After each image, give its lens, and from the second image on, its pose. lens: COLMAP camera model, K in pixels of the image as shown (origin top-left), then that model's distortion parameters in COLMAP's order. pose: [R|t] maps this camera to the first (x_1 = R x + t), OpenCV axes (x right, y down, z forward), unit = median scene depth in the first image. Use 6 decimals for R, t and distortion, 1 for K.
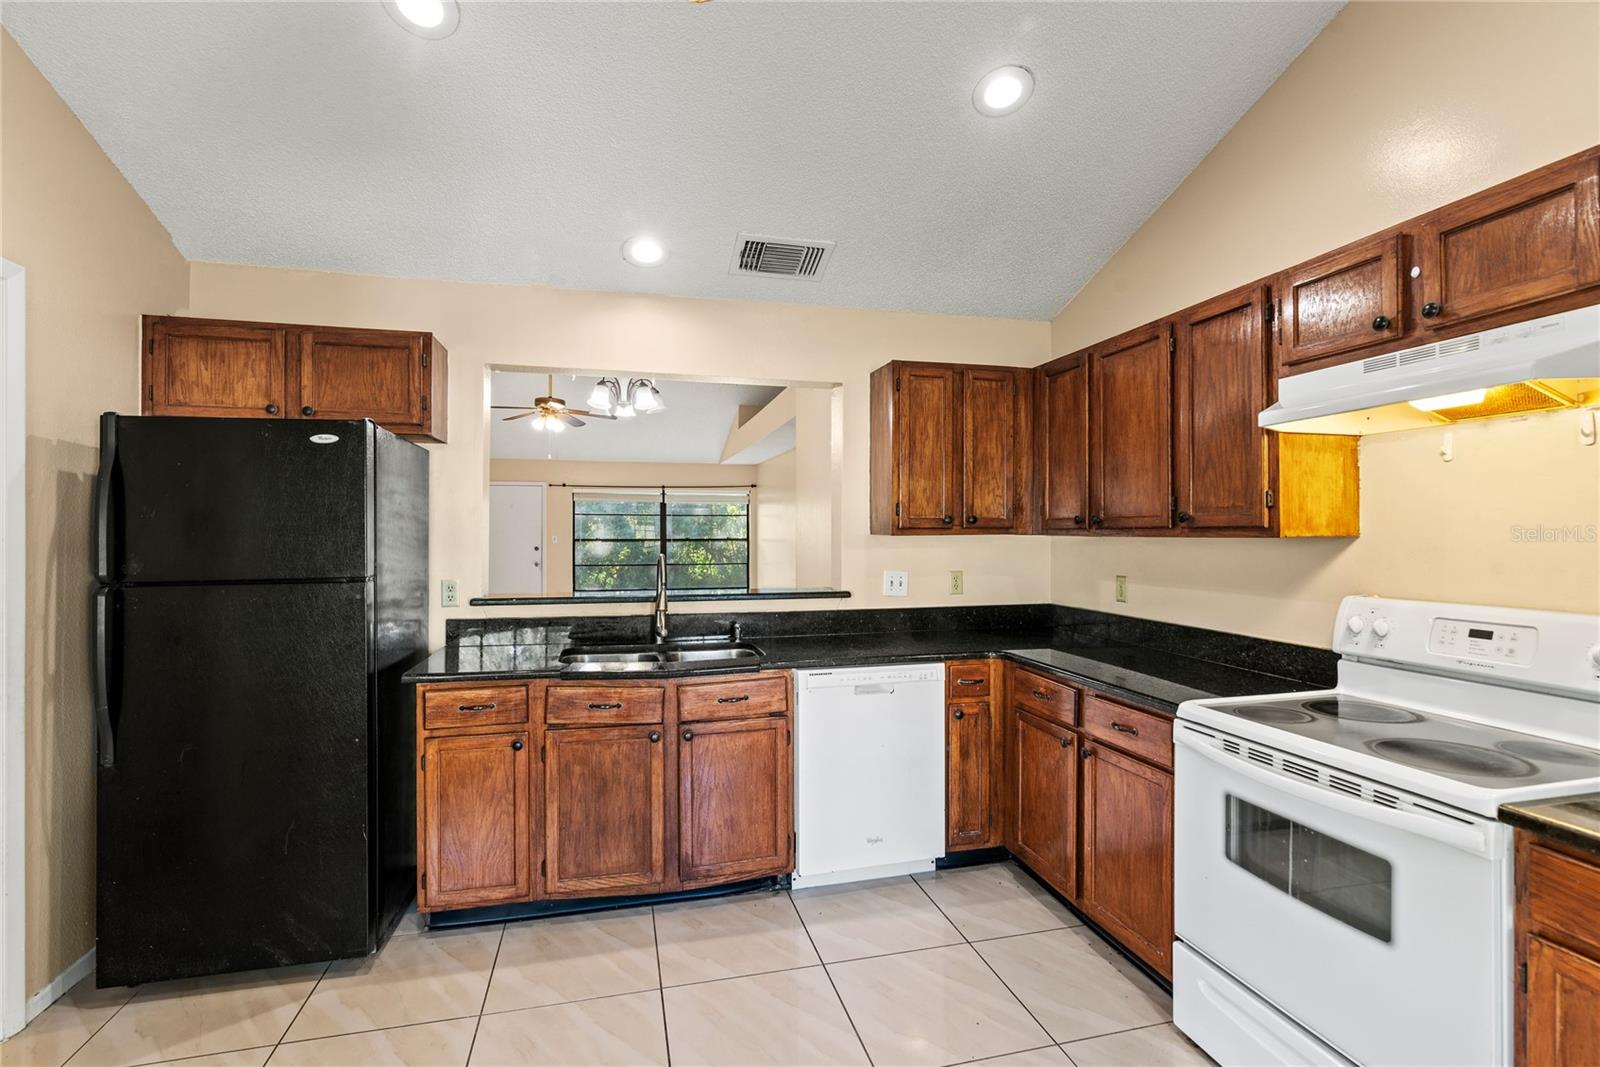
lens RADIAL K [[728.1, 0, 810.0], [0, 728.1, 520.6], [0, 0, 1]] dist [-0.009729, 0.000793]
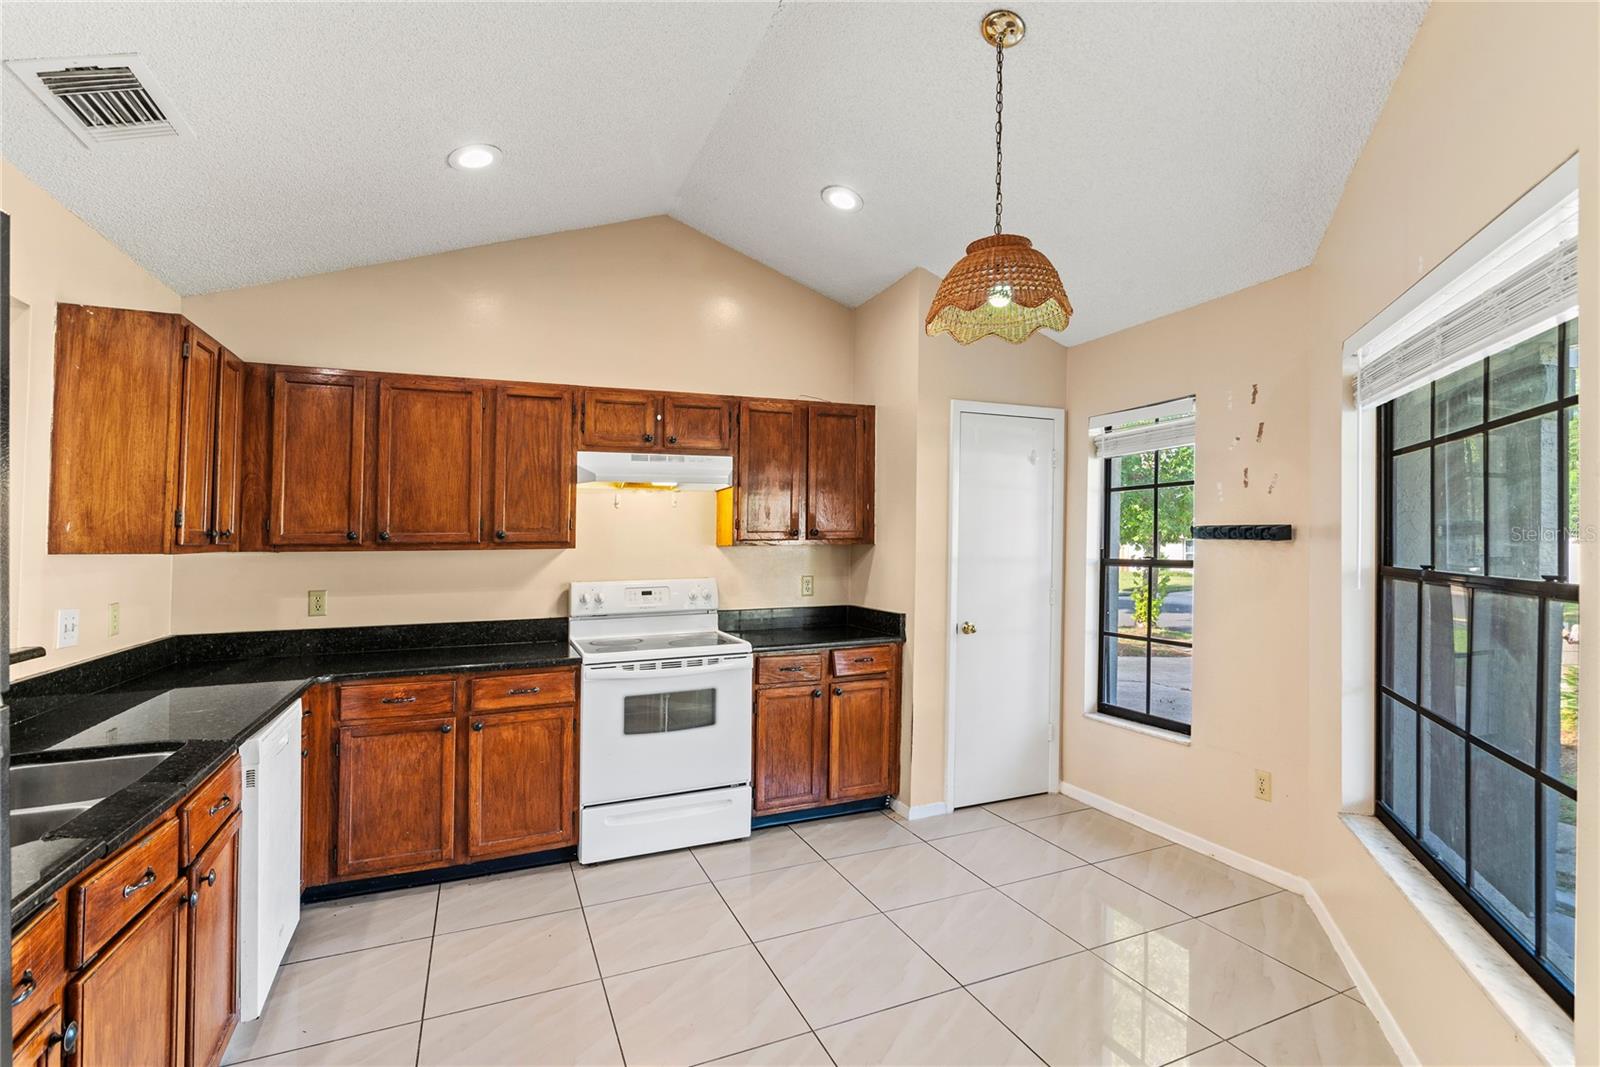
lens RADIAL K [[728.1, 0, 799.2], [0, 728.1, 540.5], [0, 0, 1]] dist [-0.009729, 0.000793]
pose [[-0.127978, 0.002327, 0.991774, -1.004742], [-0.006117, 0.999976, -0.003136, 0.007797], [-0.991758, -0.006468, -0.127961, 0.687509]]
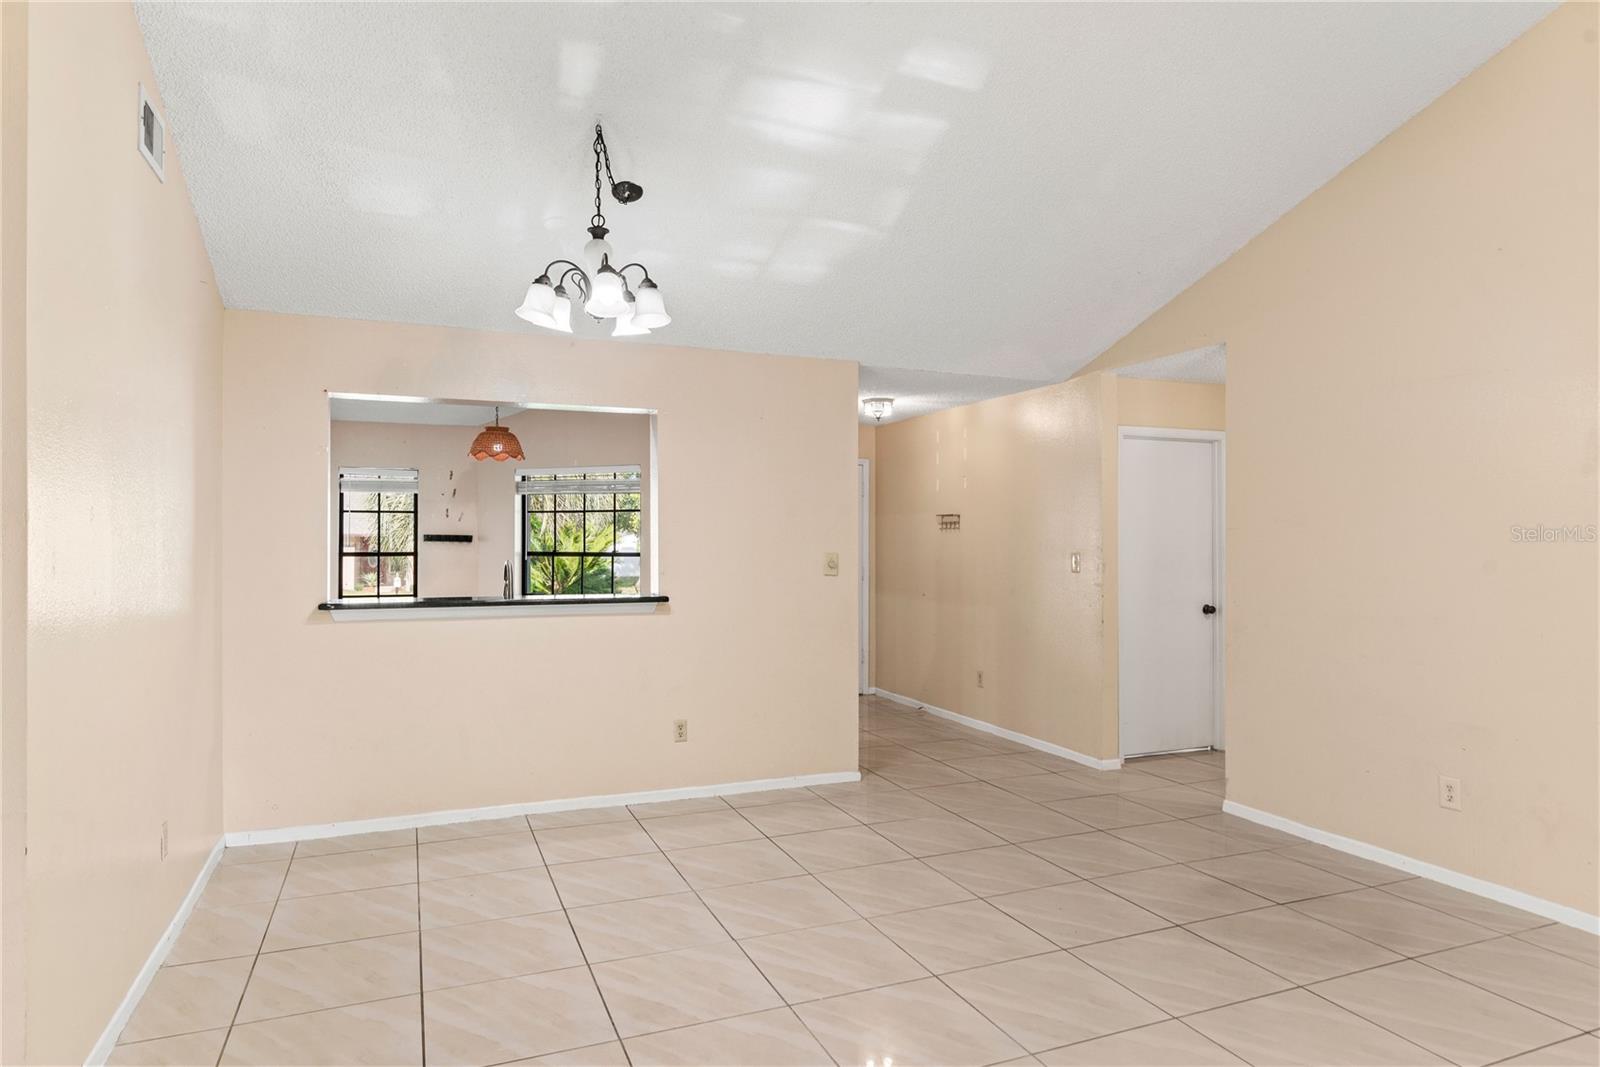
lens RADIAL K [[975.6, 0, 790.5], [0, 975.6, 535.0], [0, 0, 1]] dist [0.000523, -0.001308]
pose [[-0.991749, -0.002494, -0.128169, -0.632379], [0.000071, 0.999800, -0.020004, 0.050282], [0.128193, -0.019848, -0.991551, 3.871418]]
